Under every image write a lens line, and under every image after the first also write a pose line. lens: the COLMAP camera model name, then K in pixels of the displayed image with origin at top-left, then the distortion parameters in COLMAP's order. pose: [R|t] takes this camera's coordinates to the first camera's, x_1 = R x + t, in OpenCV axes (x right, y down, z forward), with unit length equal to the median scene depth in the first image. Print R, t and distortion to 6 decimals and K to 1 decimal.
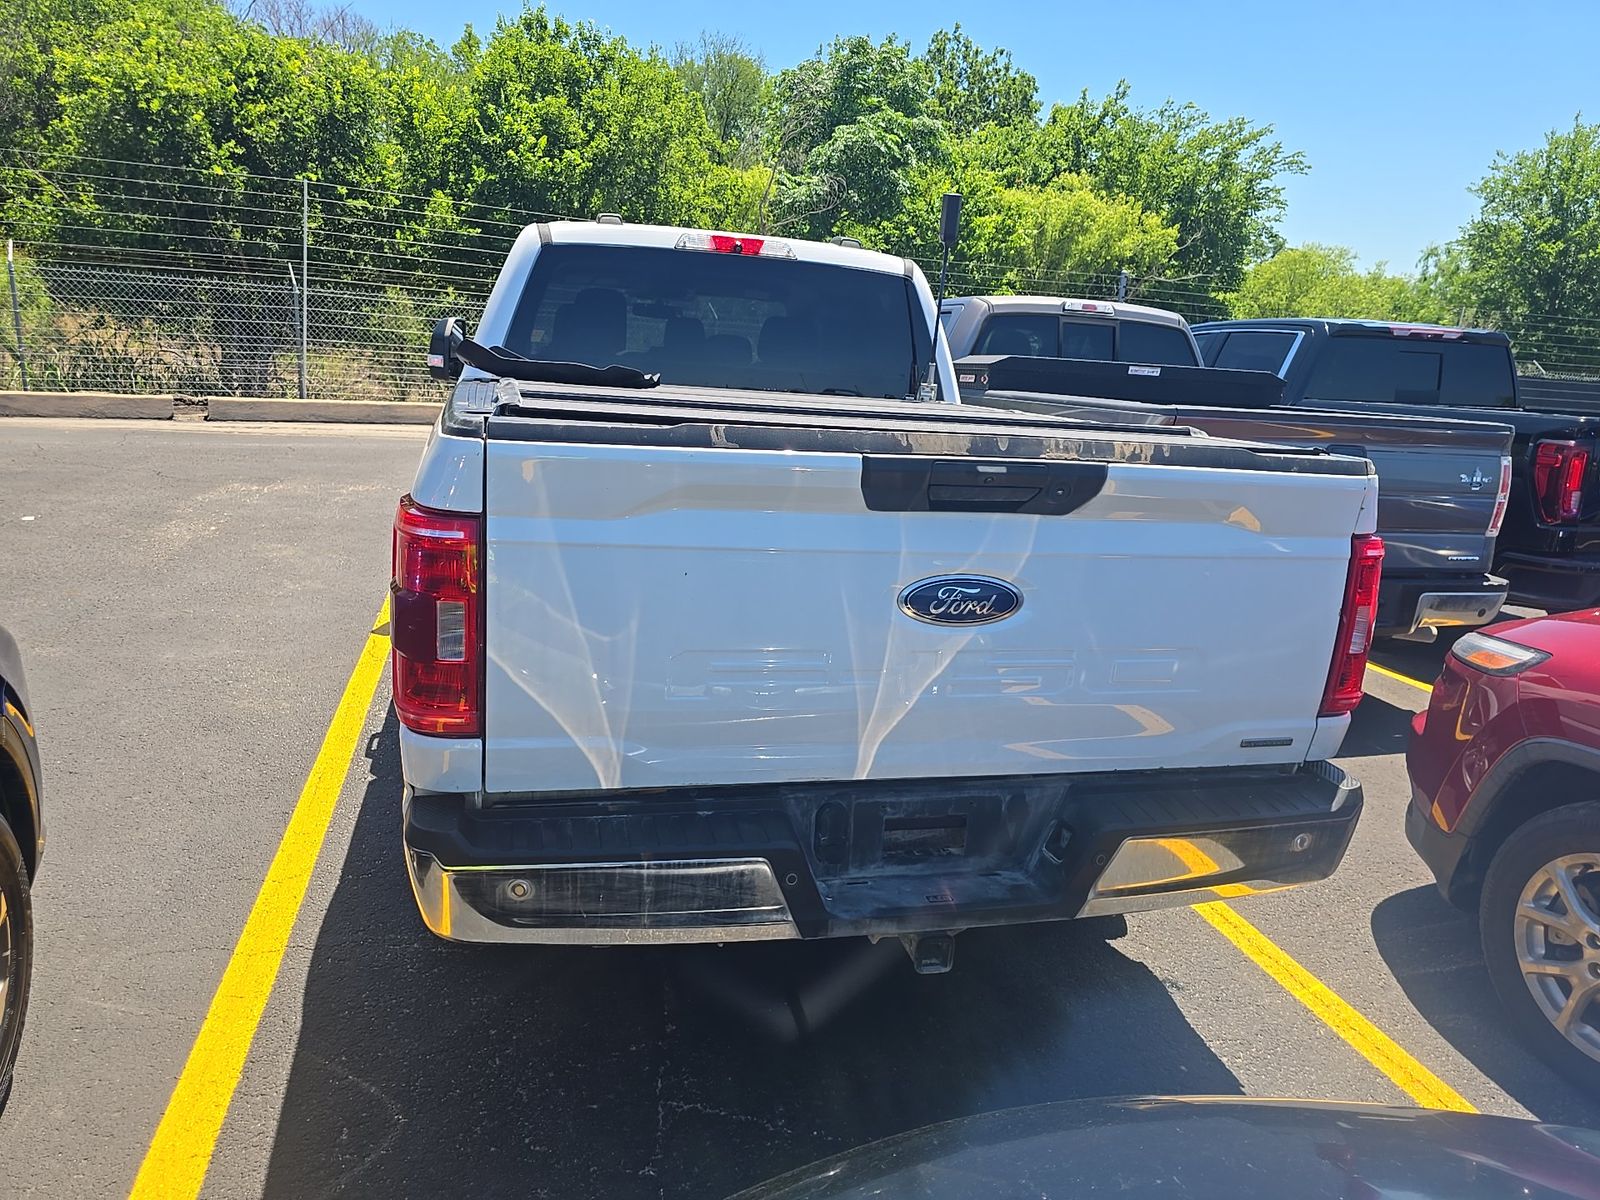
lens RADIAL K [[1070.8, 0, 787.7], [0, 1070.8, 607.3], [0, 0, 1]] dist [0.042241, -0.042916]
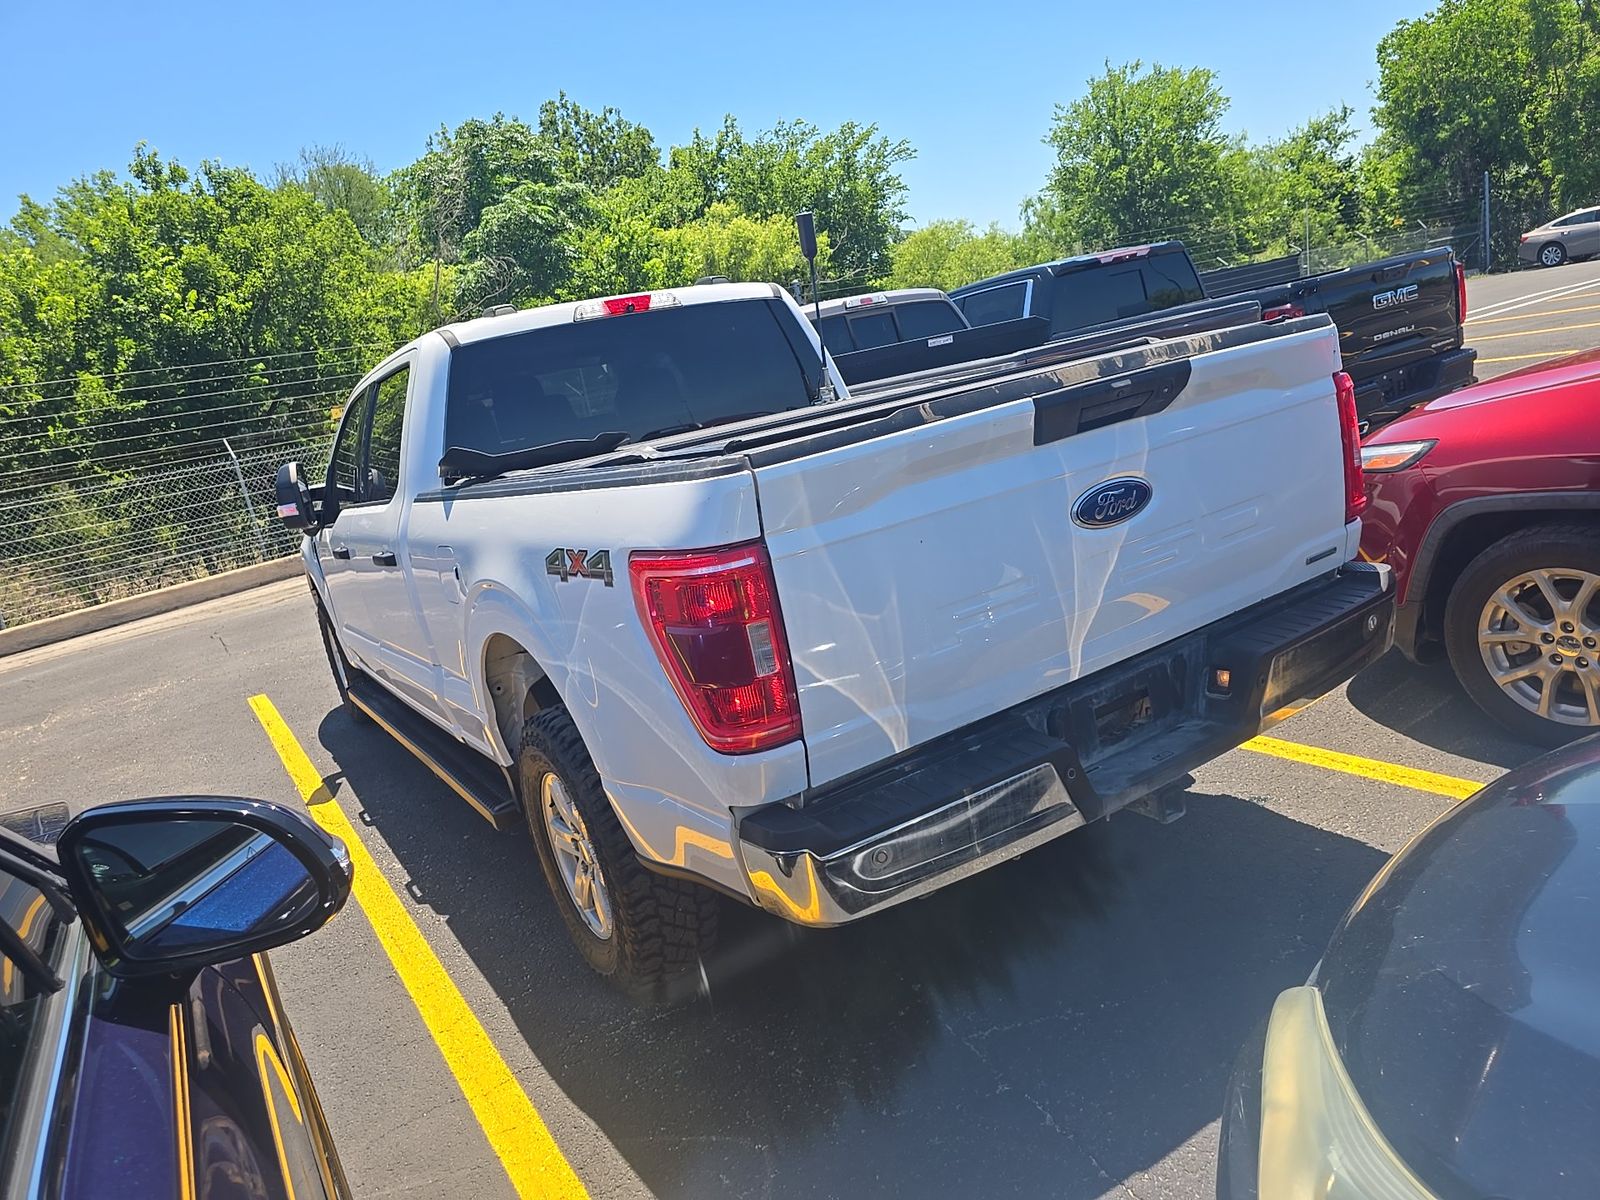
lens RADIAL K [[1070.8, 0, 792.2], [0, 1070.8, 610.9], [0, 0, 1]] dist [0.042241, -0.042916]
pose [[0.921604, -0.307174, 0.237256, -0.240839], [0.316989, 0.948423, -0.003403, -0.000473], [-0.223974, 0.078344, 0.971441, -0.029144]]
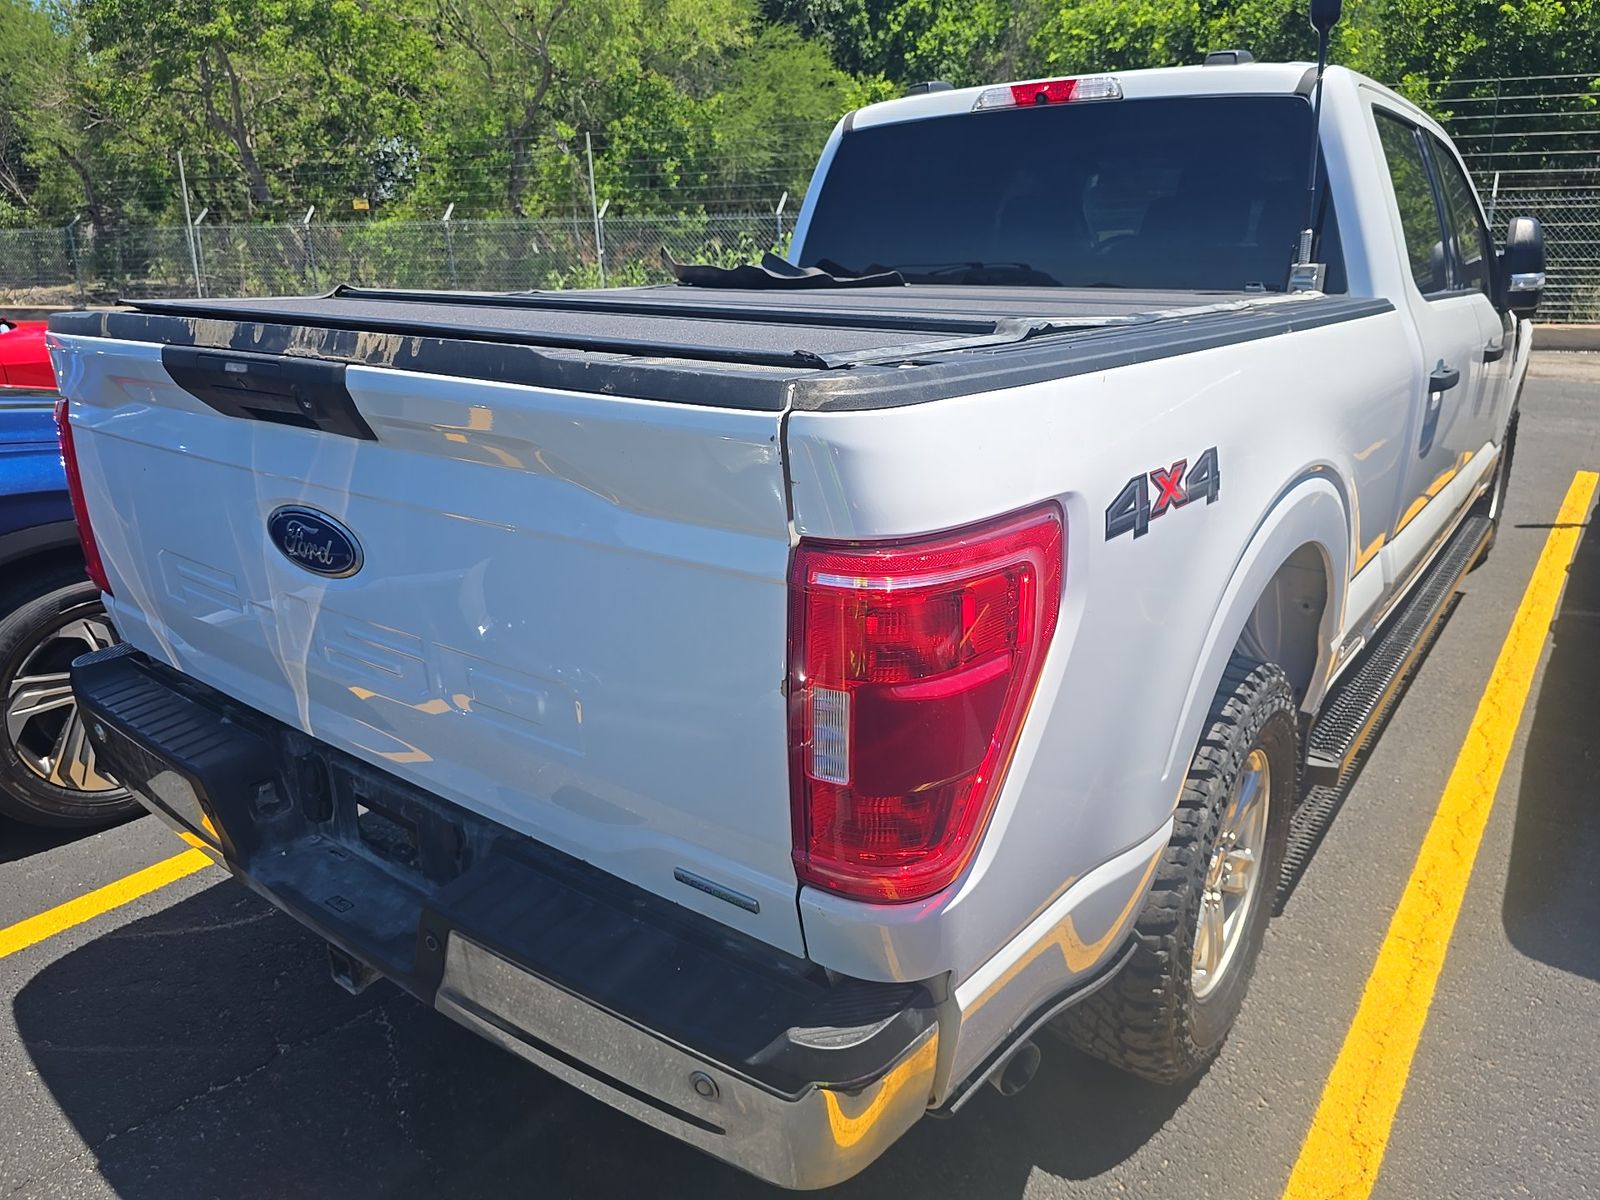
lens RADIAL K [[1070.8, 0, 790.2], [0, 1070.8, 606.6], [0, 0, 1]] dist [0.042241, -0.042916]
pose [[0.616892, 0.181728, -0.765780, 0.494508], [-0.133428, 0.983042, 0.125800, -0.052653], [0.775655, 0.024572, 0.630679, 0.390738]]
